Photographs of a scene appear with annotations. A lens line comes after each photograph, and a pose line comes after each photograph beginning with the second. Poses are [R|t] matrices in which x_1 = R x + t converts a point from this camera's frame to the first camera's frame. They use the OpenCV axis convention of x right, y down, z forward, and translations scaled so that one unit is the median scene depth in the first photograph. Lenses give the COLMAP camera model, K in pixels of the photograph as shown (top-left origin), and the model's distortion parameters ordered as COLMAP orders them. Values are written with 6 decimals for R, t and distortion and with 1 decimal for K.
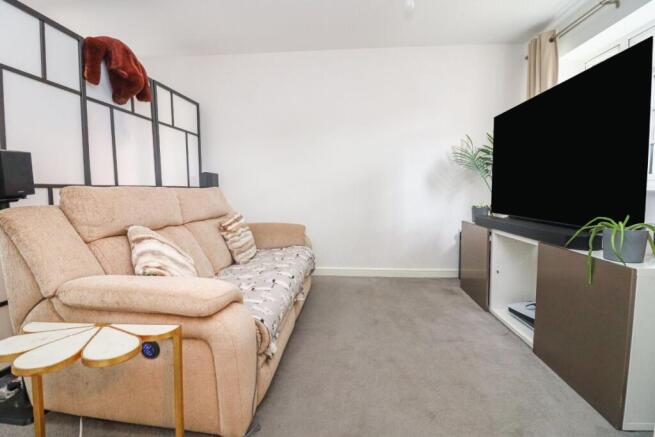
lens RADIAL K [[309.7, 0, 327.5], [0, 309.7, 218.5], [0, 0, 1]] dist [-0.011138, -0.000969]
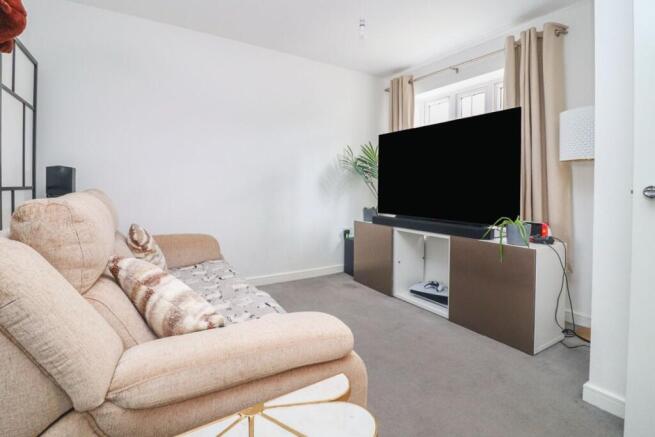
lens RADIAL K [[321.5, 0, 327.8], [0, 321.5, 194.6], [0, 0, 1]] dist [-0.000049, -0.000124]
pose [[0.809657, 0.000586, 0.586902, -0.385535], [0.037213, 0.997936, -0.052333, -0.034086], [-0.585722, 0.064213, 0.807965, 0.110240]]
